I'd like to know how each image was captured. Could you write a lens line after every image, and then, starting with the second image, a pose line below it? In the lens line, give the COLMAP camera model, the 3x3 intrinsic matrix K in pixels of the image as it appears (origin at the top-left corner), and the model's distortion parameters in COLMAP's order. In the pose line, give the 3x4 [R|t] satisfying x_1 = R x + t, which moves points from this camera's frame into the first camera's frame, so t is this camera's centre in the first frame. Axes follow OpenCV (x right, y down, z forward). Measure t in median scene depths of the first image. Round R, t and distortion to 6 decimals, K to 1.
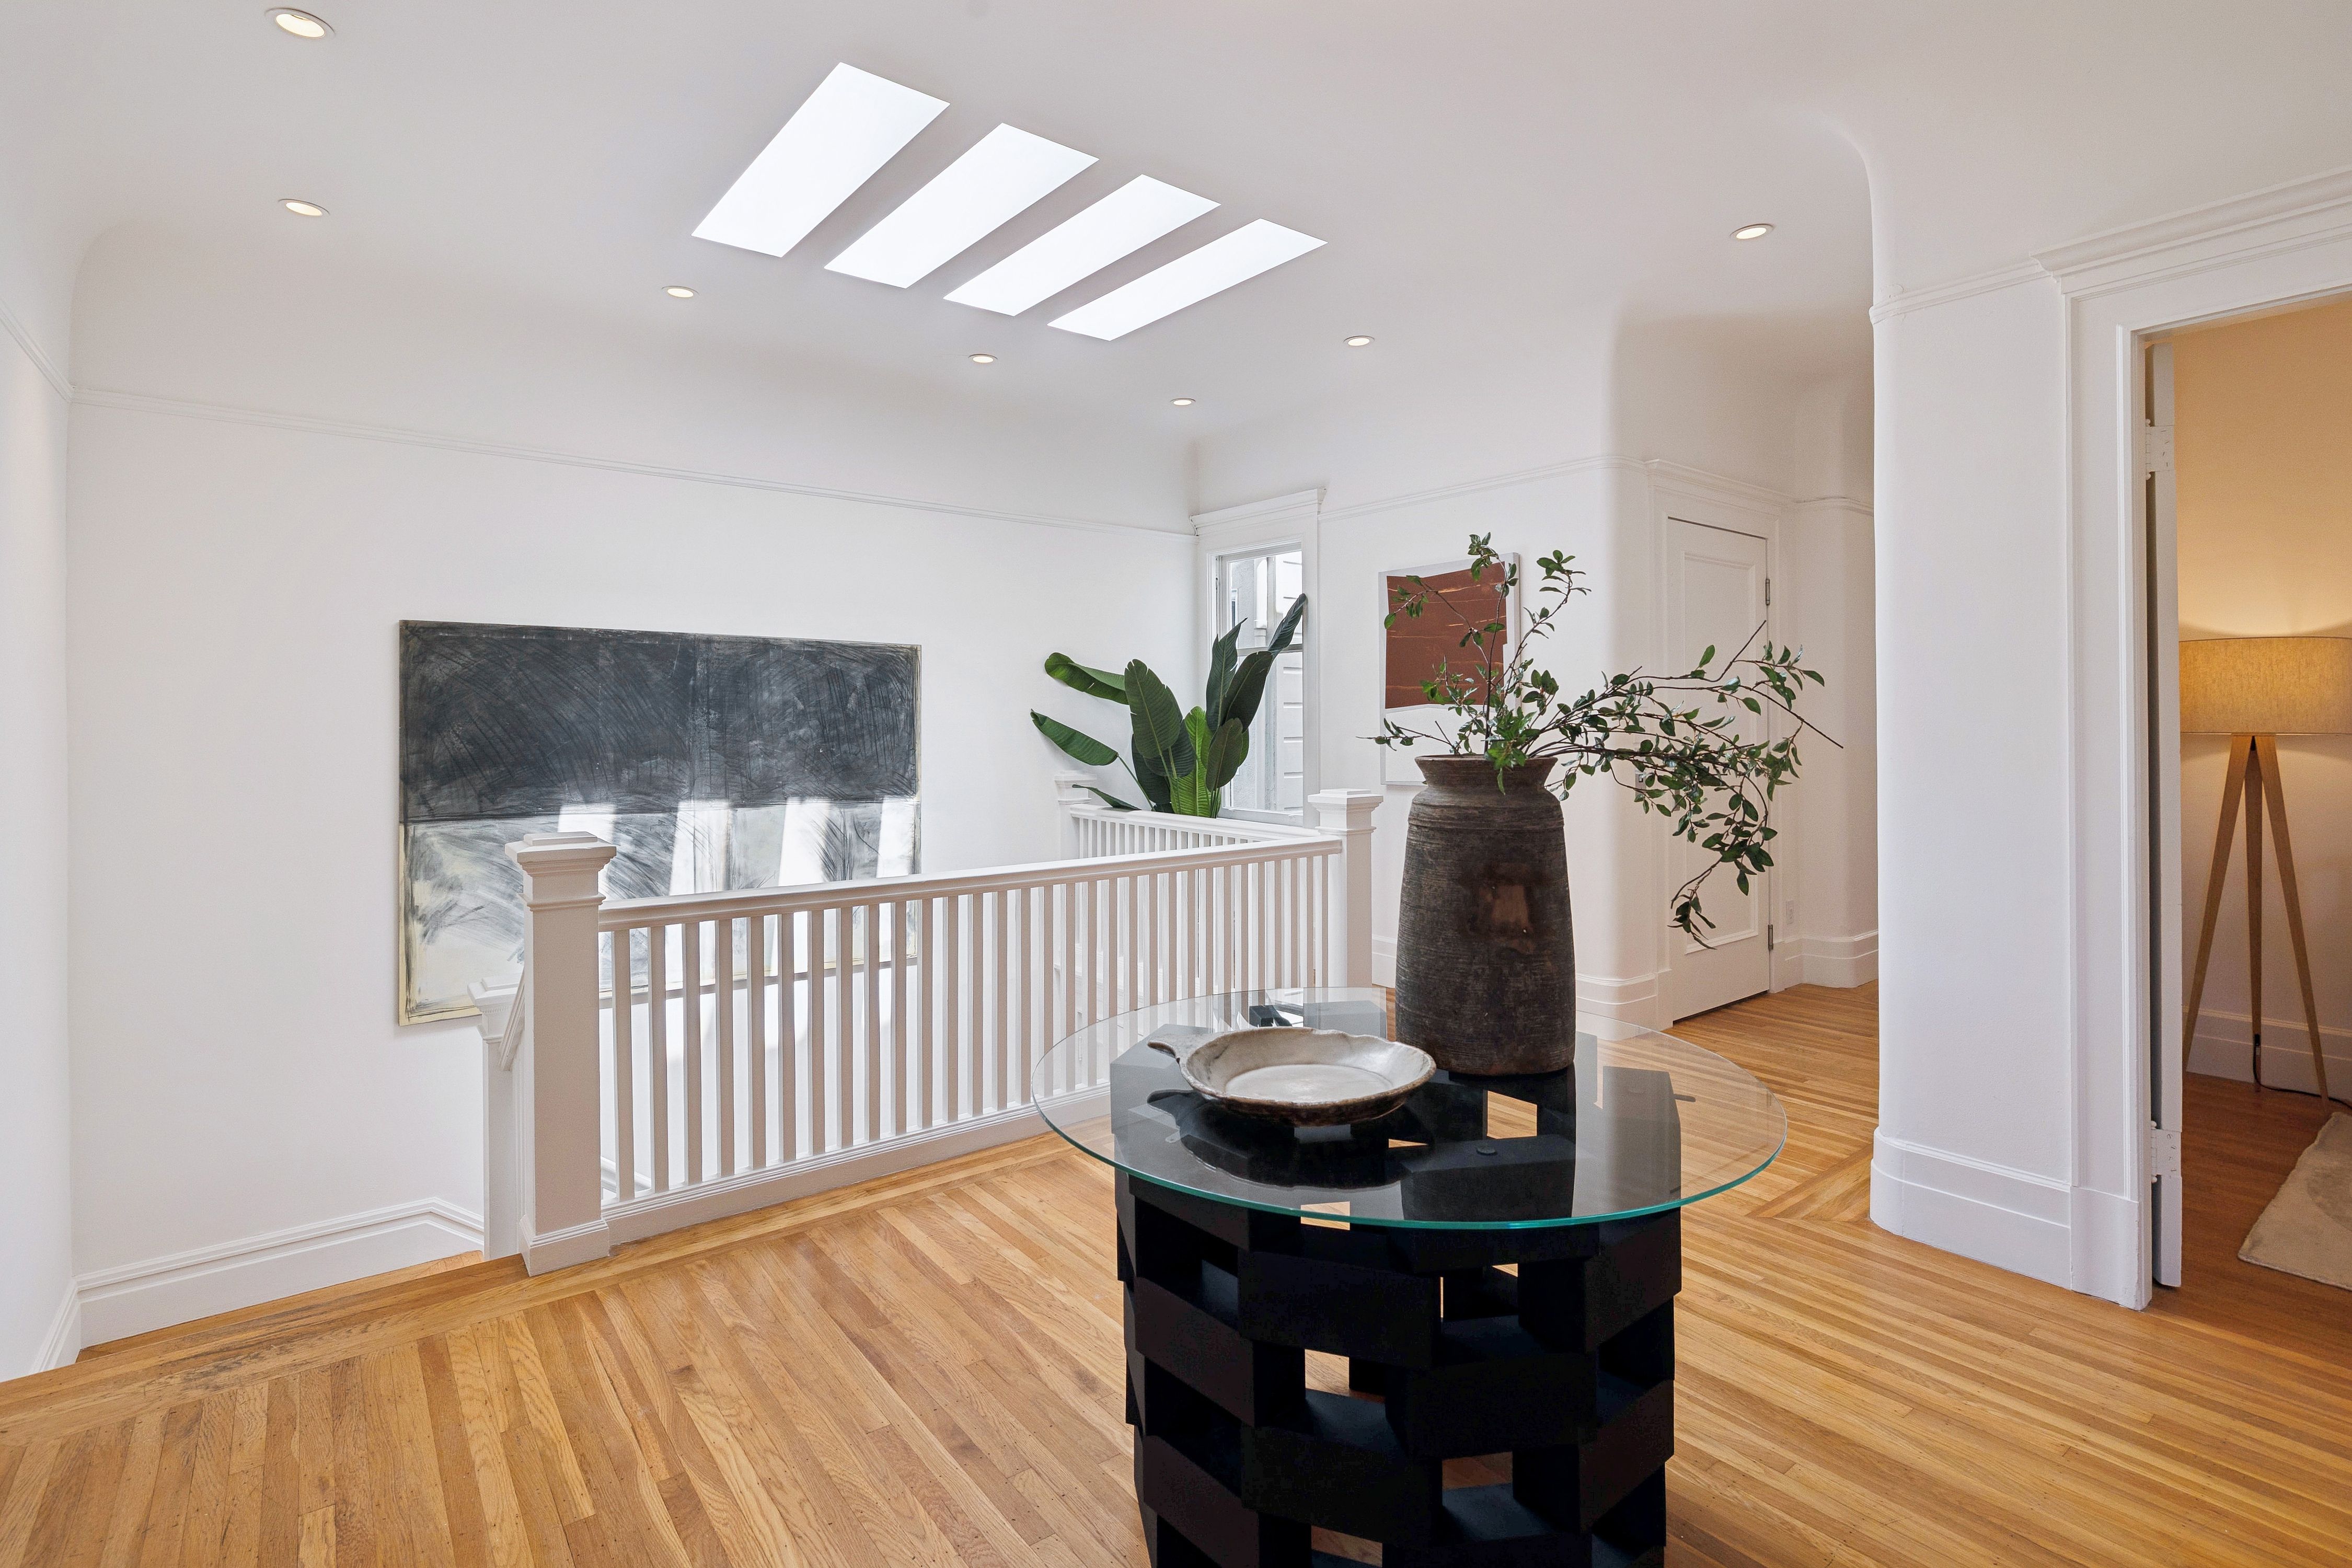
lens RADIAL K [[1140.2, 0, 1130.0], [0, 1140.2, 734.0], [0, 0, 1]] dist [0.001303, -0.000020]
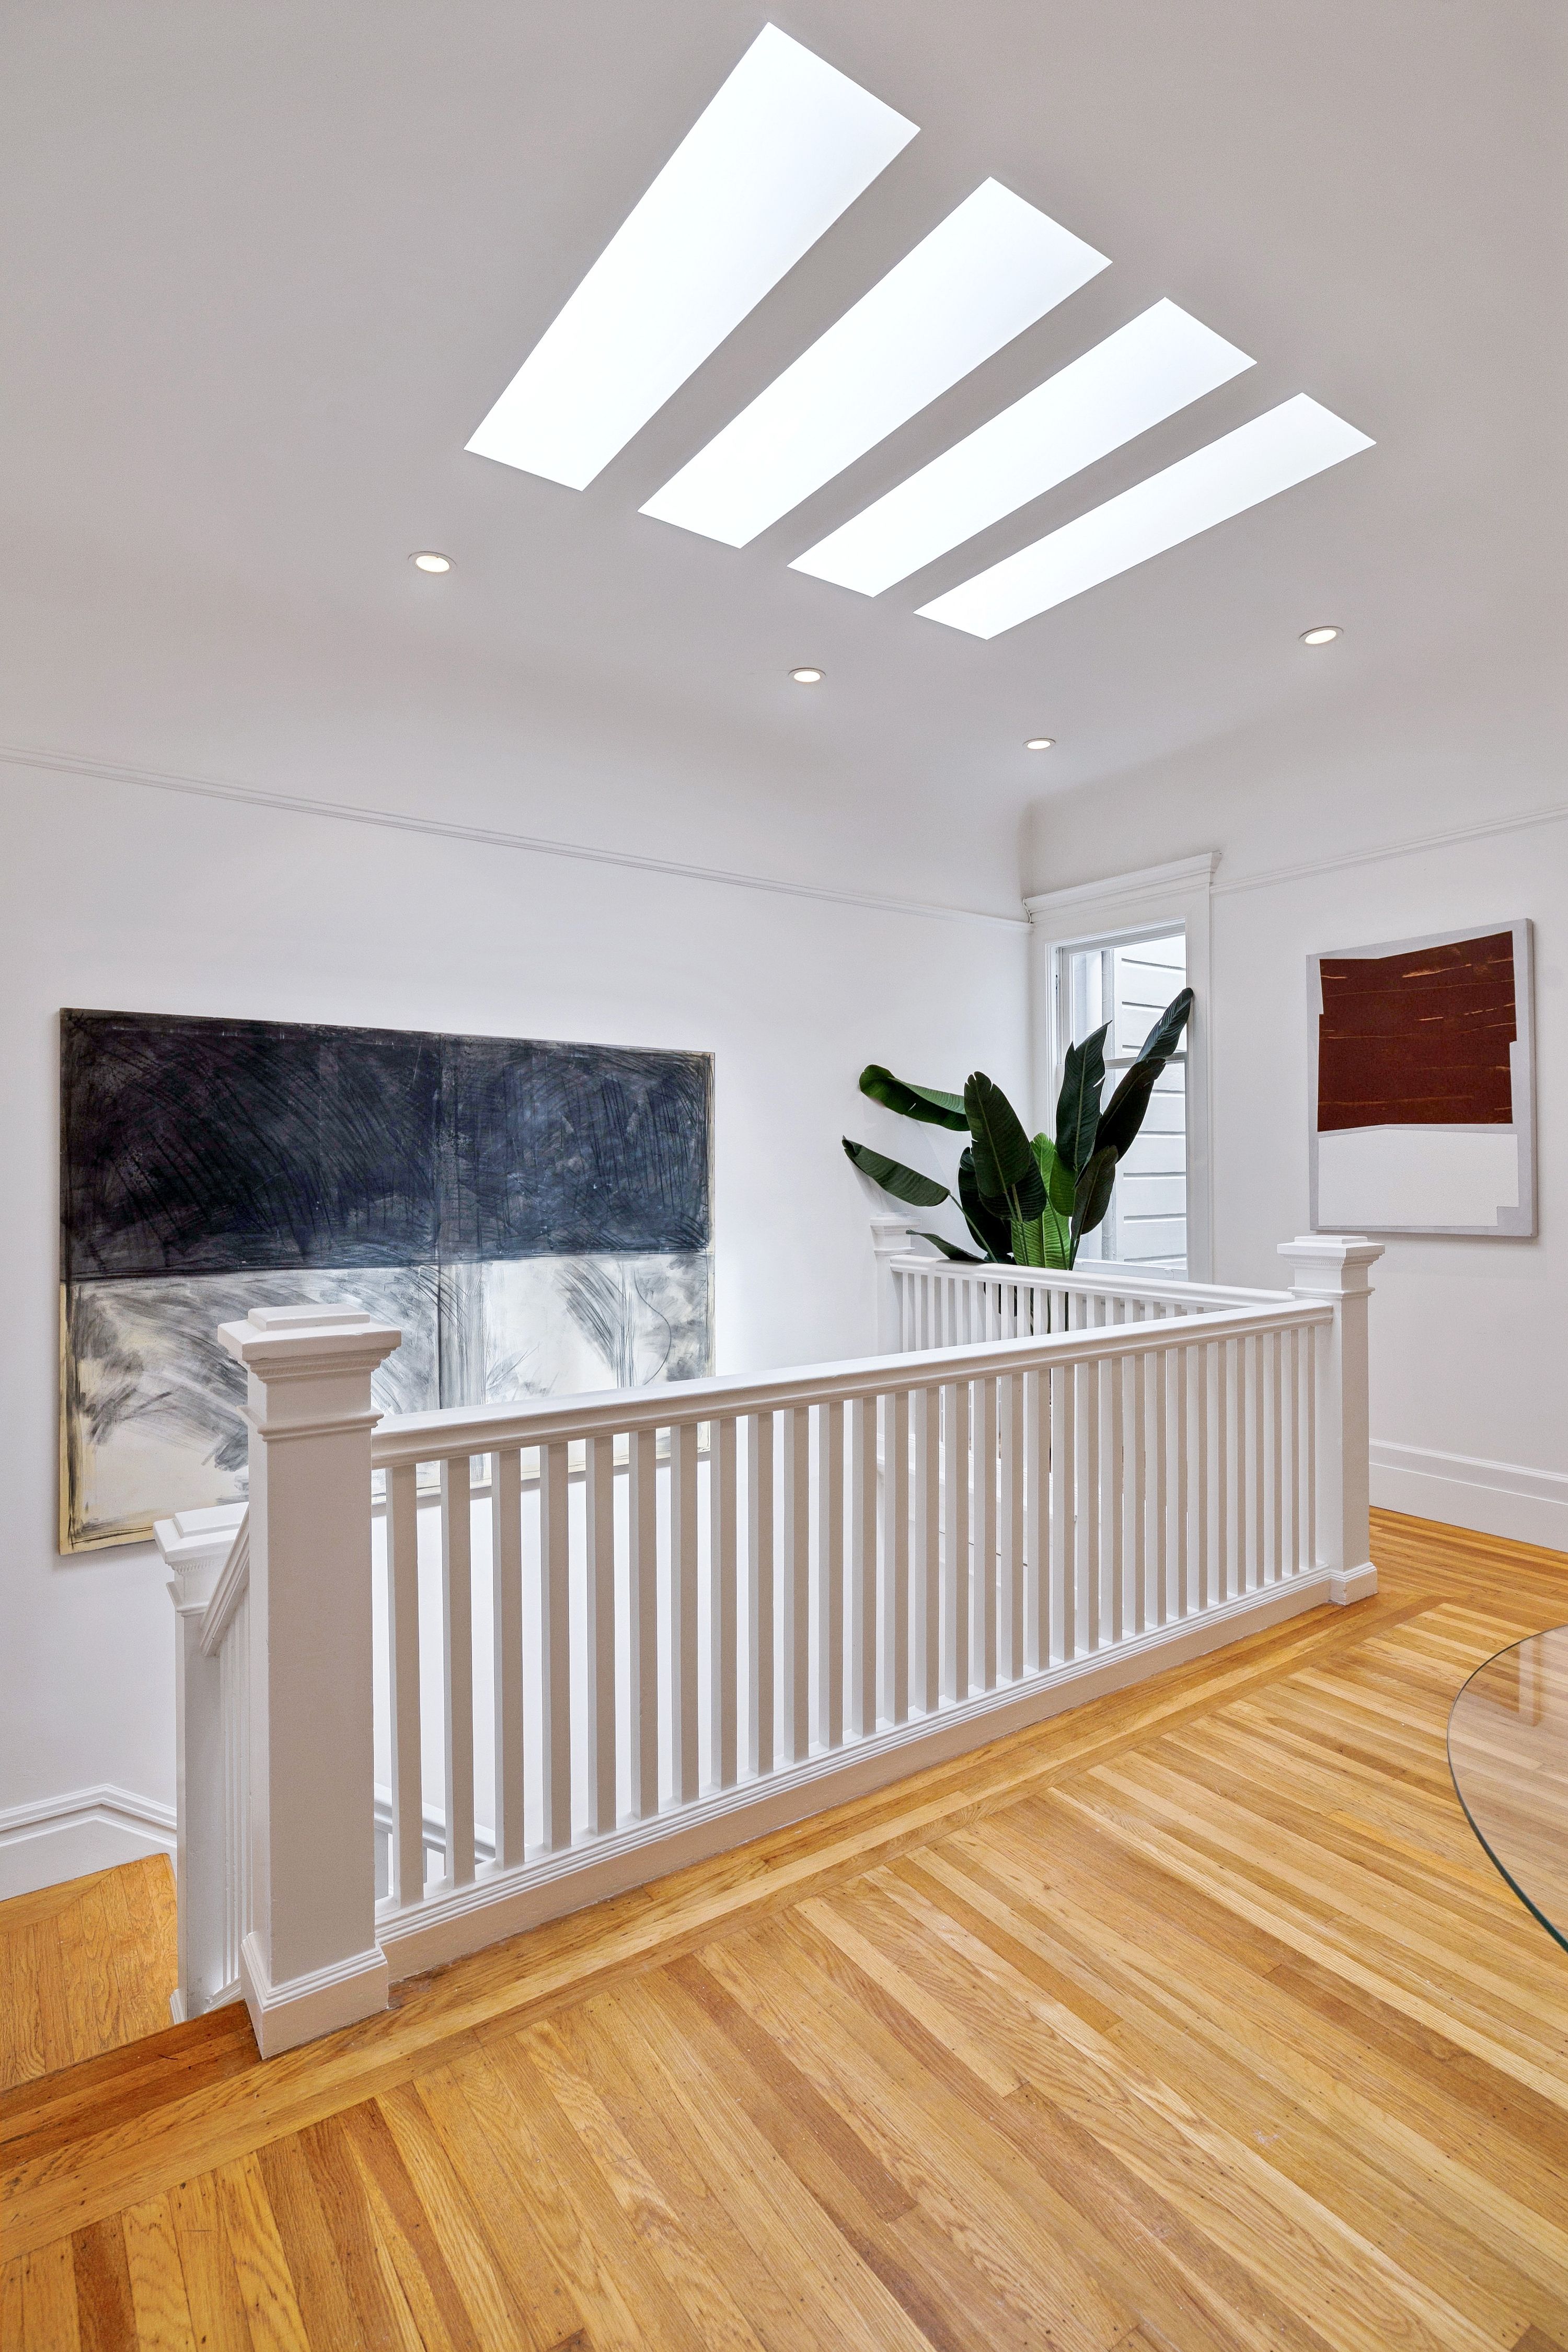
lens RADIAL K [[1192.3, 0, 784.0], [0, 1192.3, 1176.0], [0, 0, 1]] dist [-0.002924, 0.001277]
pose [[0.999490, -0.001360, -0.031907, -0.139397], [0.001276, 0.999996, -0.002641, 0.011726], [0.031910, 0.002599, 0.999487, 0.231119]]
